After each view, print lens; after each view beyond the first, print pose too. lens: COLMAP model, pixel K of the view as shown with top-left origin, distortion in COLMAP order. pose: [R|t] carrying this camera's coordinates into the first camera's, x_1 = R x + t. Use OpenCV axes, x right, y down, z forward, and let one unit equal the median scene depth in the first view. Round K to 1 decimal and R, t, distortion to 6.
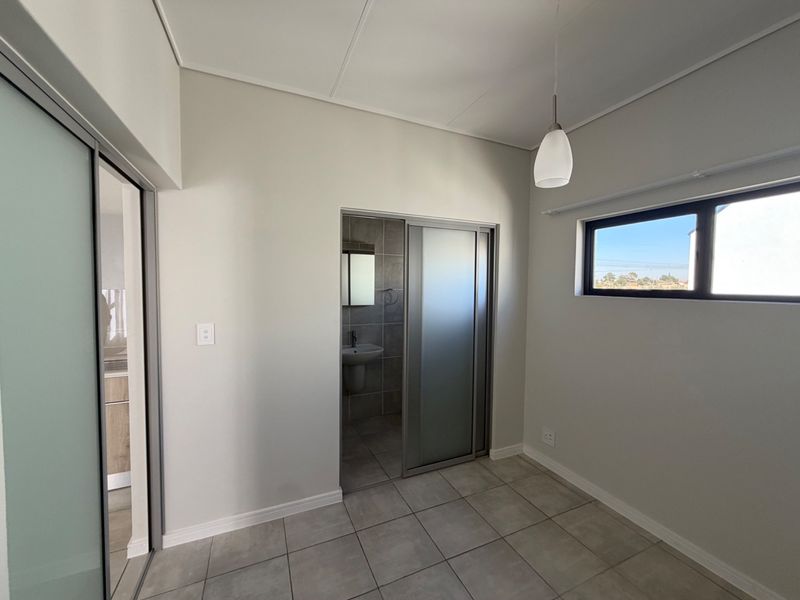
lens RADIAL K [[319.1, 0, 397.0], [0, 319.1, 299.7], [0, 0, 1]] dist [0.000582, 0.000074]
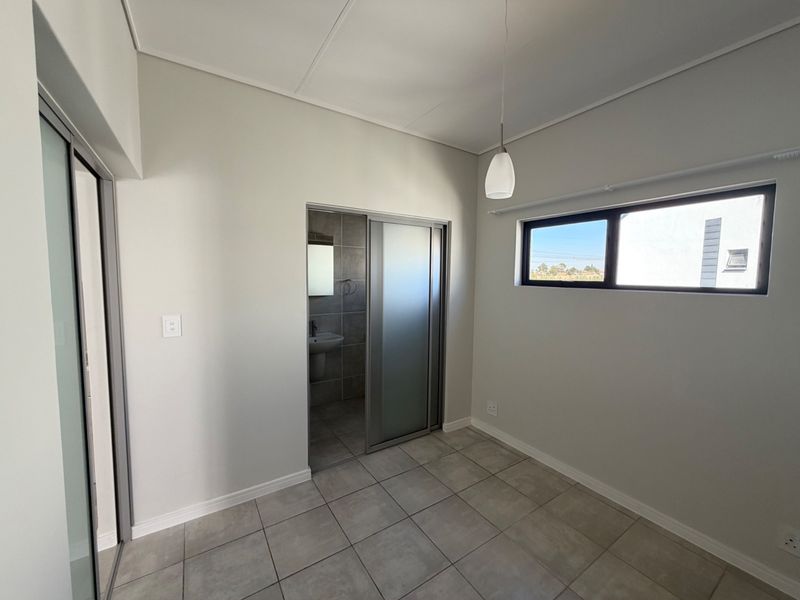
lens RADIAL K [[319.1, 0, 397.0], [0, 319.1, 299.7], [0, 0, 1]] dist [0.000582, 0.000074]
pose [[0.987437, -0.010435, 0.157668, -0.054101], [0.005164, 0.999415, 0.033805, -0.004477], [-0.157928, -0.032567, 0.986913, -0.088669]]
